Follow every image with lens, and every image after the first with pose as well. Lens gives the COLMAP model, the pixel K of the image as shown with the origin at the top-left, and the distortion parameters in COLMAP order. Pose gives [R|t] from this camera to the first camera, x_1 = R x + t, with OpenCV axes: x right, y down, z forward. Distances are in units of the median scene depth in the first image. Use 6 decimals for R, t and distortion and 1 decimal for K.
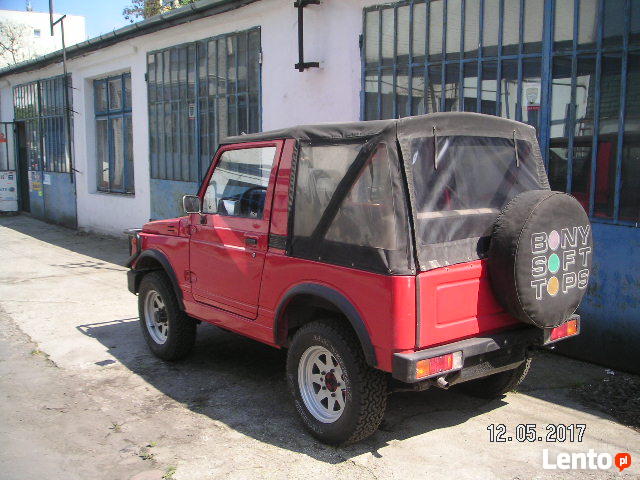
lens RADIAL K [[713.8, 0, 320.0], [0, 713.8, 240.0], [0, 0, 1]] dist [-0.143002, 0.023049]
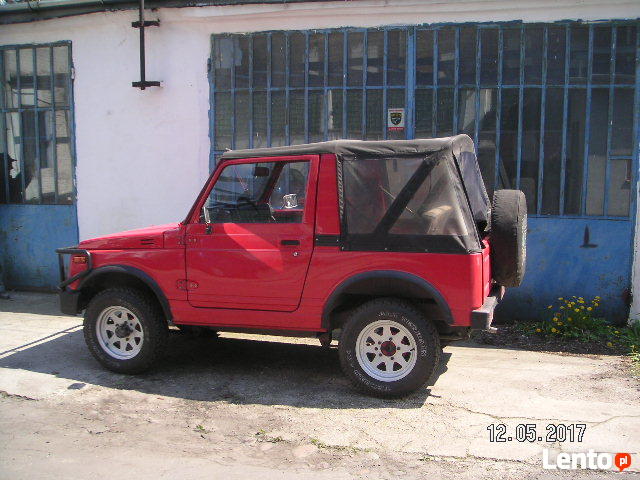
lens RADIAL K [[713.8, 0, 320.0], [0, 713.8, 240.0], [0, 0, 1]] dist [-0.143002, 0.023049]
pose [[0.833180, -0.067290, 0.548892, -0.677592], [0.078214, 0.996930, 0.003492, -0.003320], [-0.547442, 0.040021, 0.835886, 0.013042]]
